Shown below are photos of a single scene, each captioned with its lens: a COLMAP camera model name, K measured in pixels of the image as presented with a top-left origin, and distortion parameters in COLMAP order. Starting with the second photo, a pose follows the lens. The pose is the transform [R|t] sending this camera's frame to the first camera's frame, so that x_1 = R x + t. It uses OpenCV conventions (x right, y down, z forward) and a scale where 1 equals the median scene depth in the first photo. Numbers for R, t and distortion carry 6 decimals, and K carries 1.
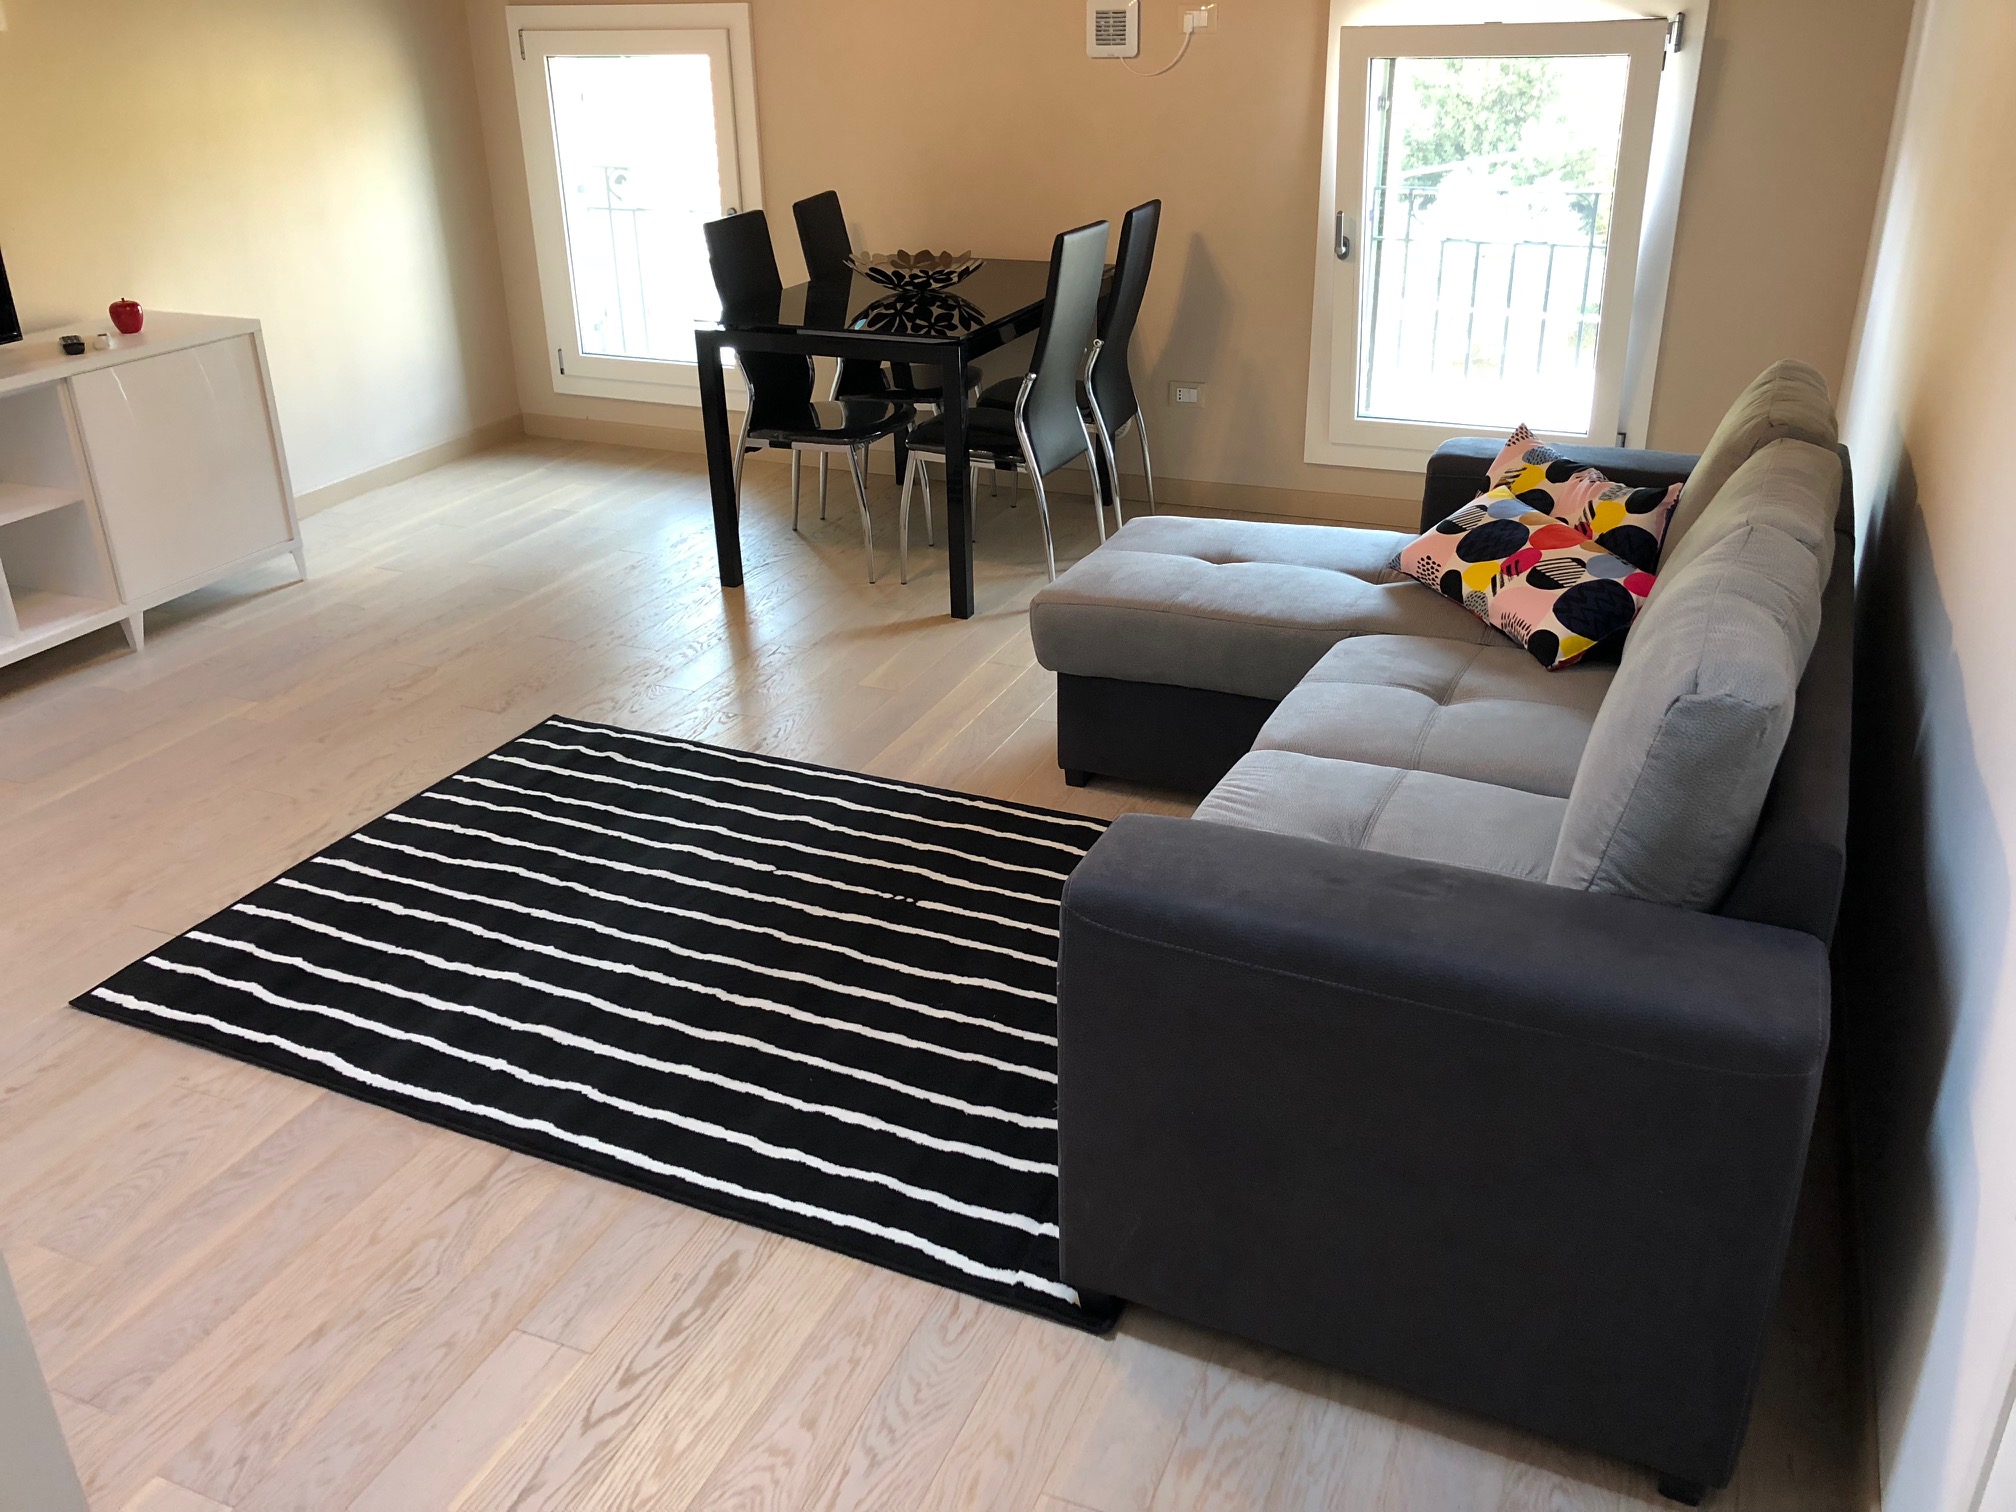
lens RADIAL K [[1643.6, 0, 990.7], [0, 1643.6, 734.3], [0, 0, 1]] dist [0.040458, -0.052380]
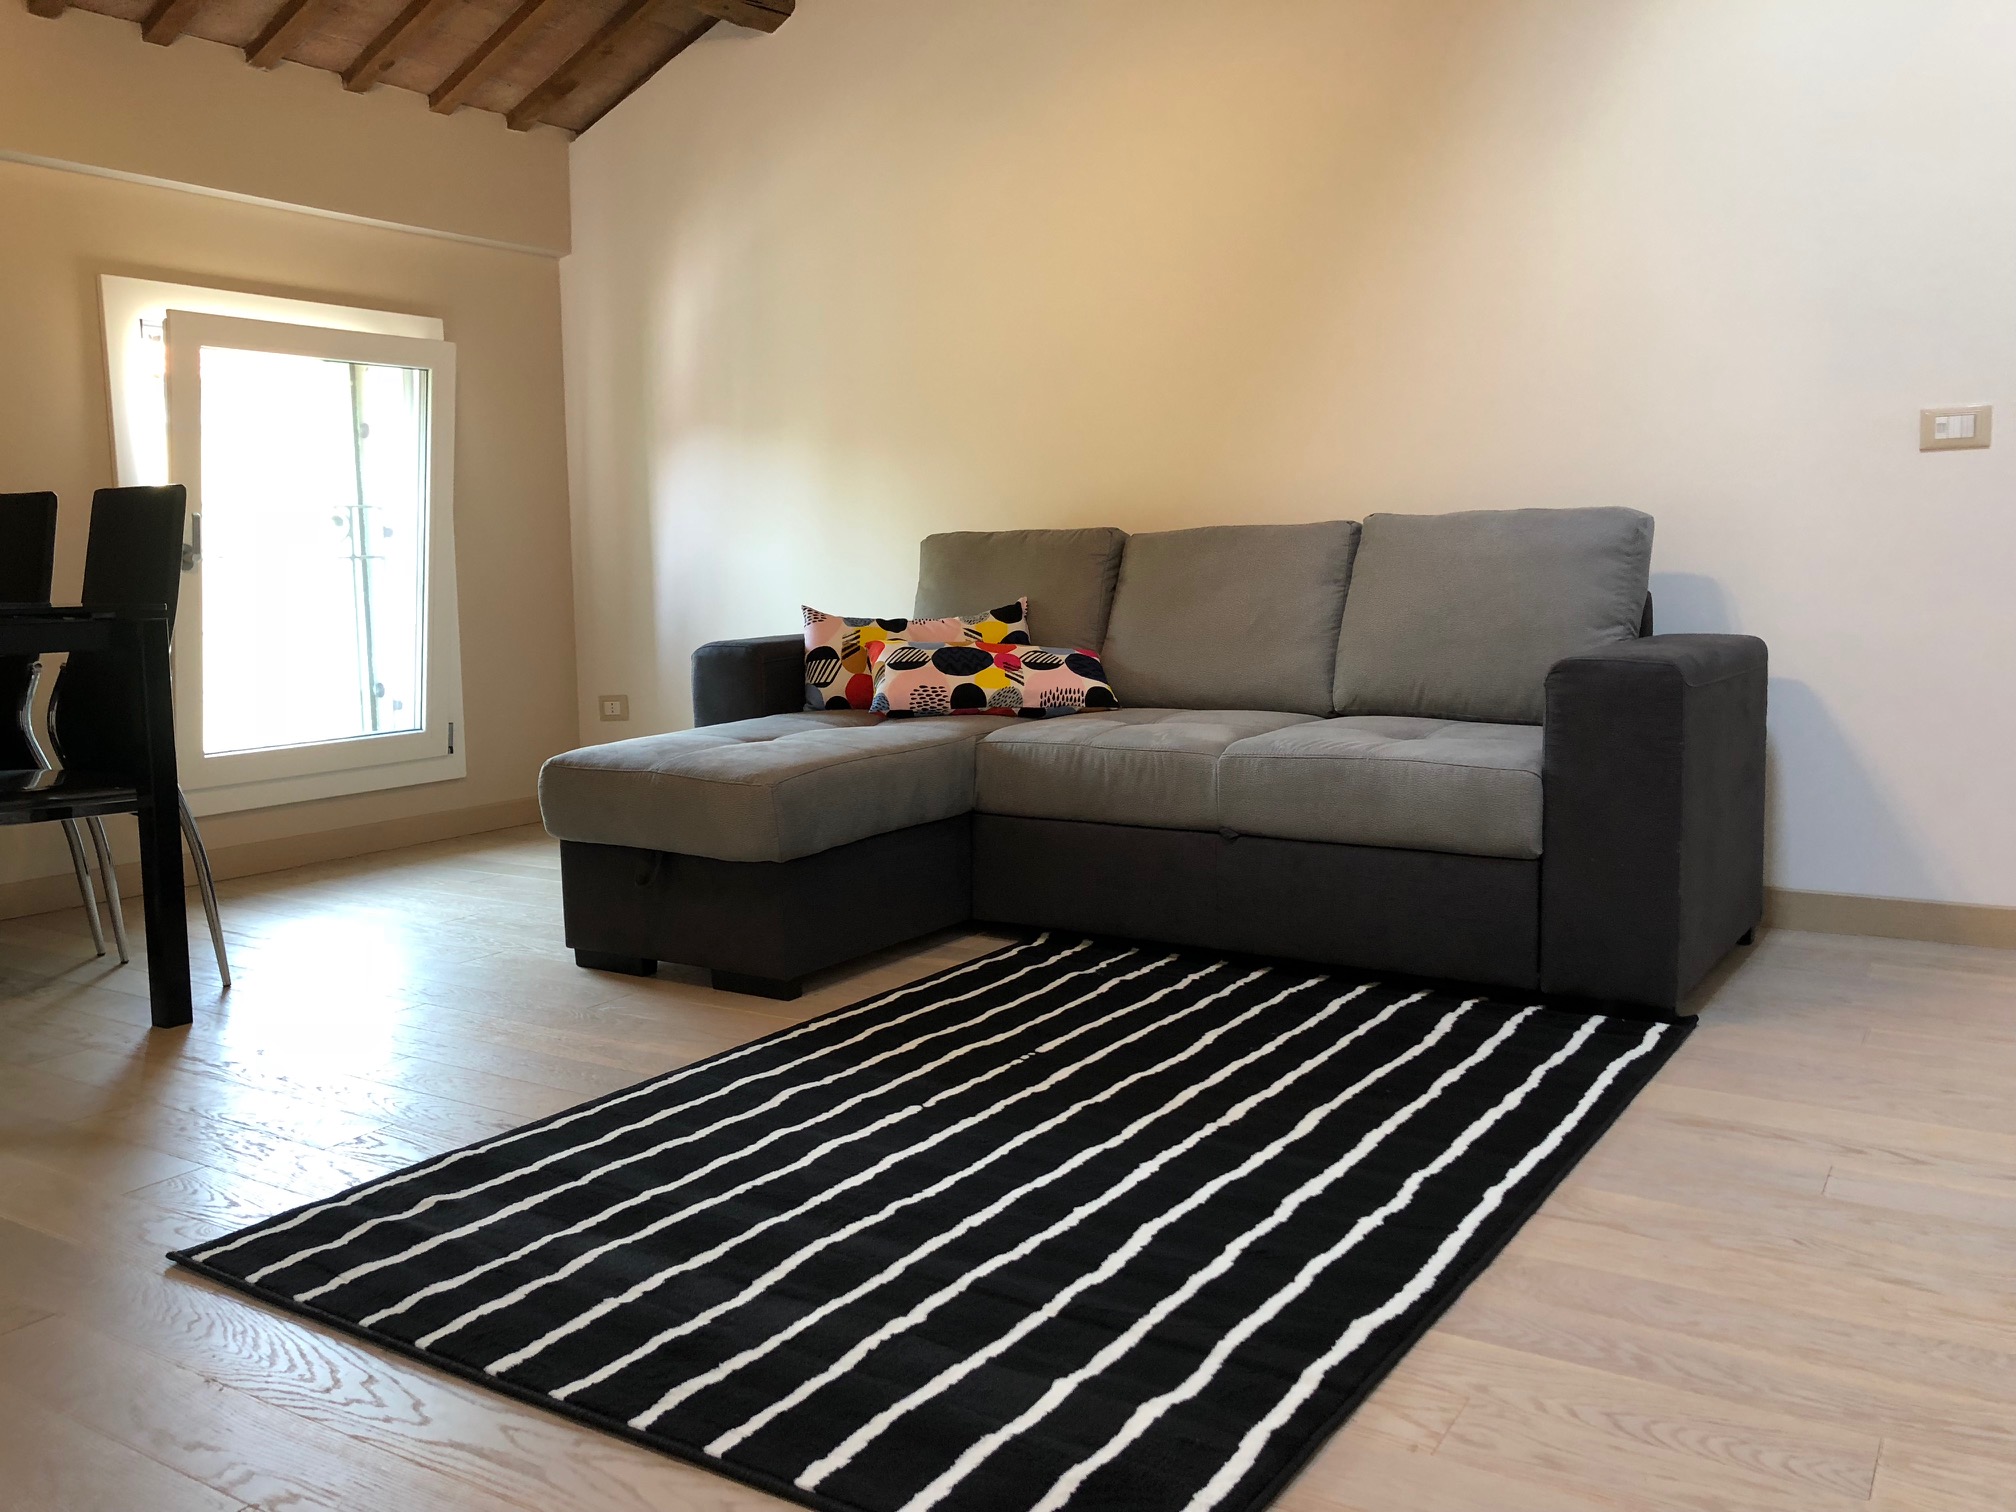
lens RADIAL K [[1643.6, 0, 995.6], [0, 1643.6, 742.0], [0, 0, 1]] dist [0.040458, -0.052380]
pose [[0.161049, -0.093670, 0.982491, -0.751421], [0.415024, 0.909619, 0.018692, -0.062658], [-0.895443, 0.404747, 0.185368, 0.657287]]
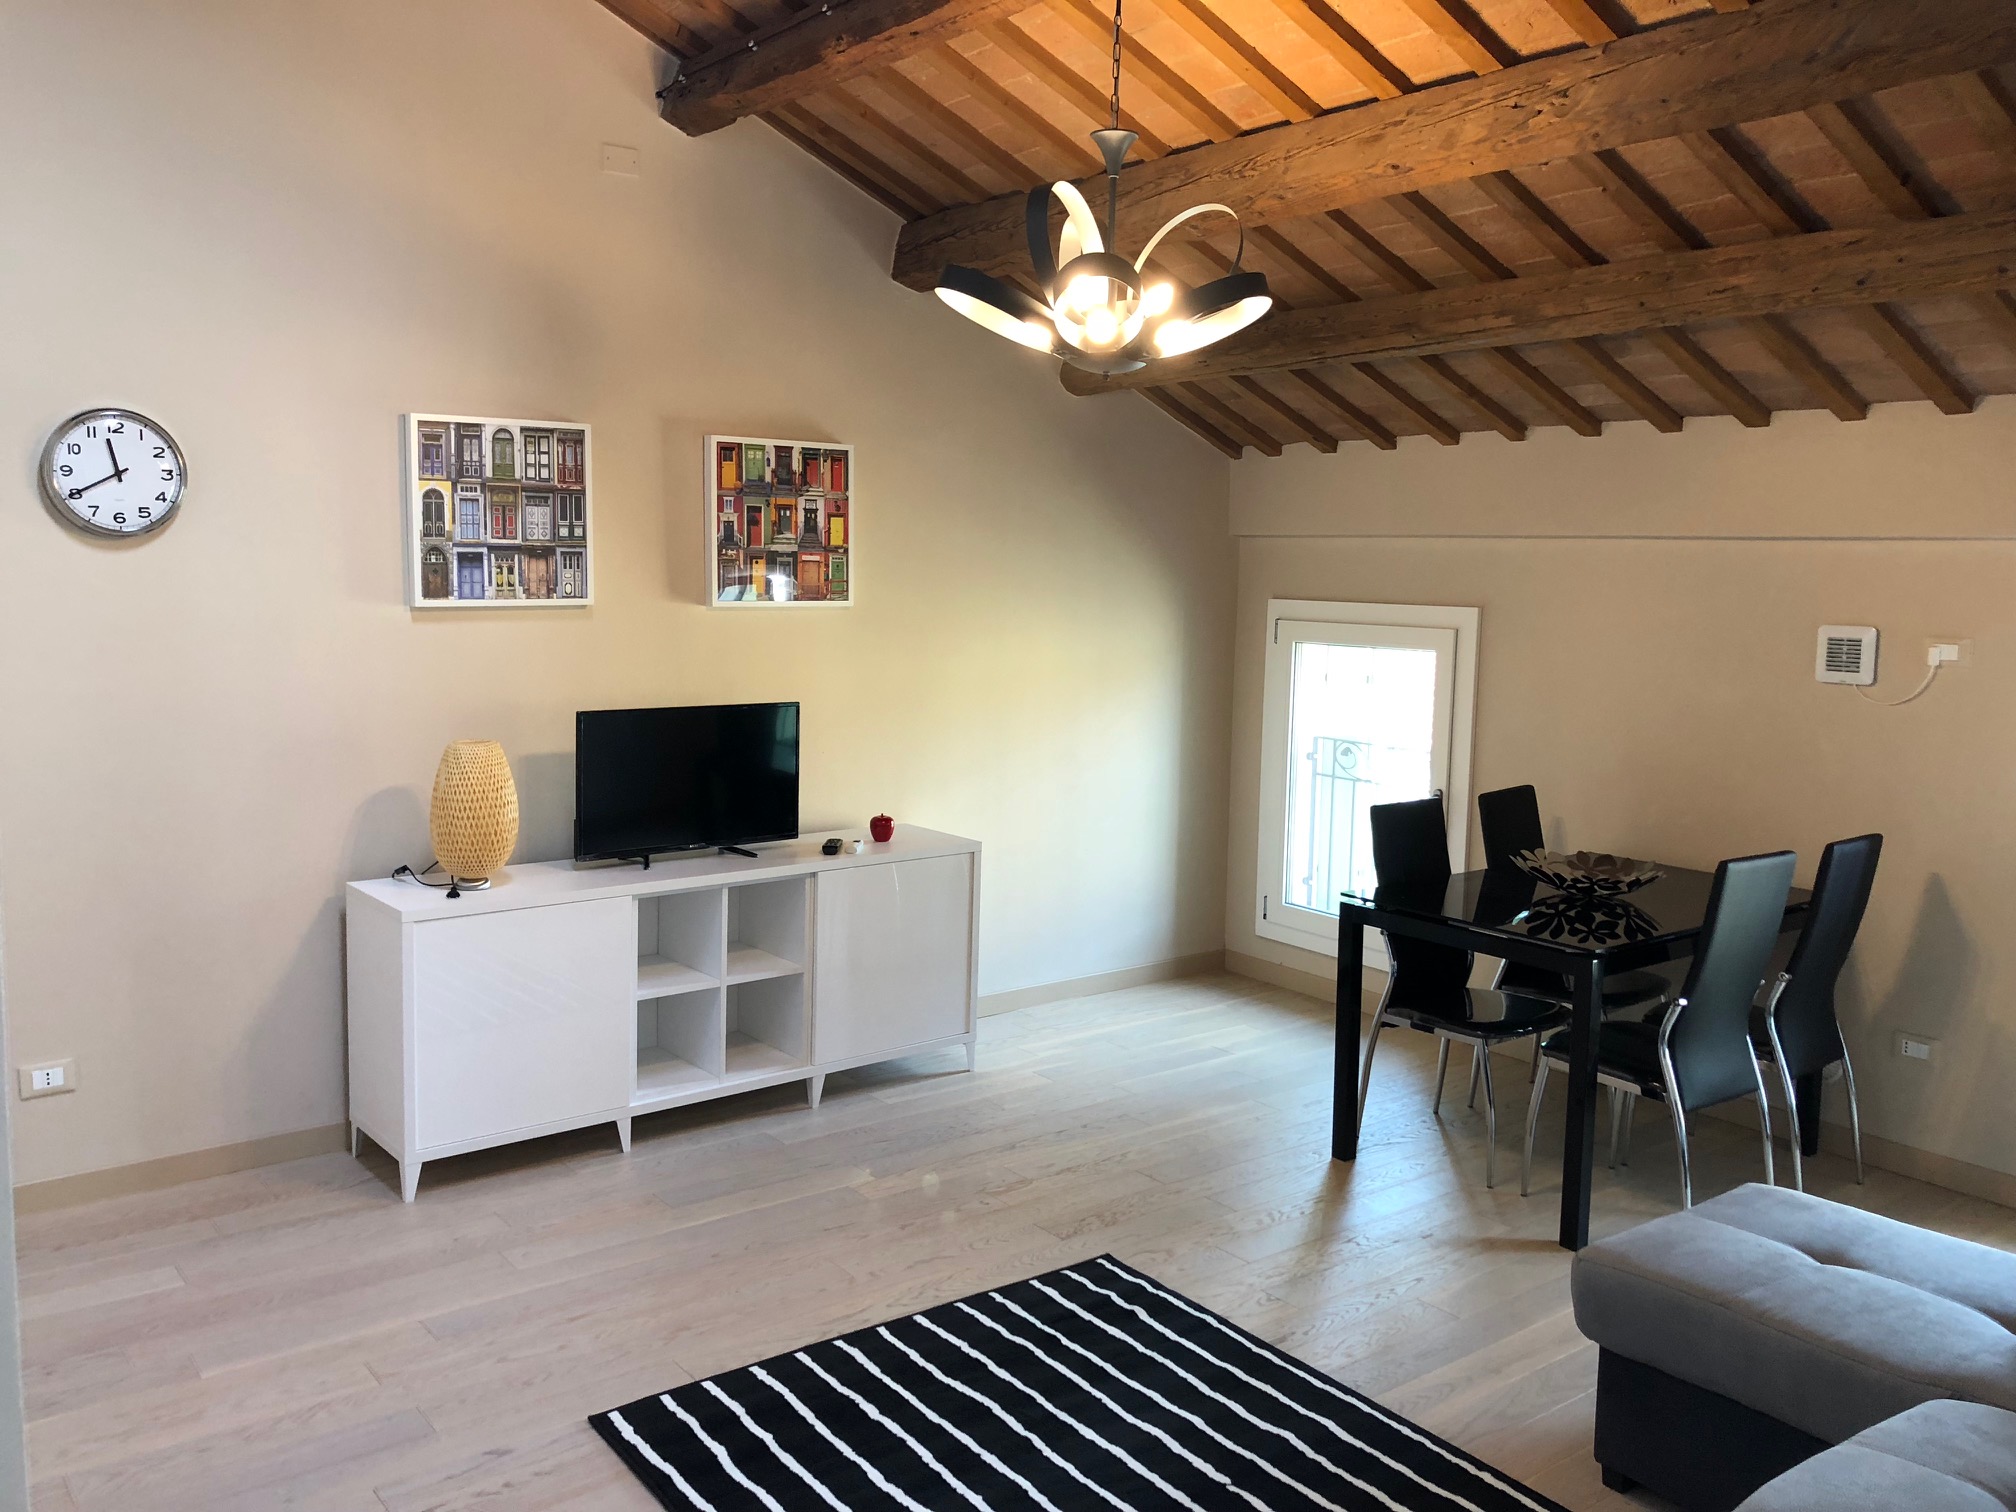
lens RADIAL K [[1643.6, 0, 1005.1], [0, 1643.6, 731.7], [0, 0, 1]] dist [0.040458, -0.052380]
pose [[0.874876, 0.088381, -0.476216, 0.144713], [-0.232620, 0.939064, -0.253073, -0.044610], [0.424830, 0.332185, 0.842124, 0.010888]]
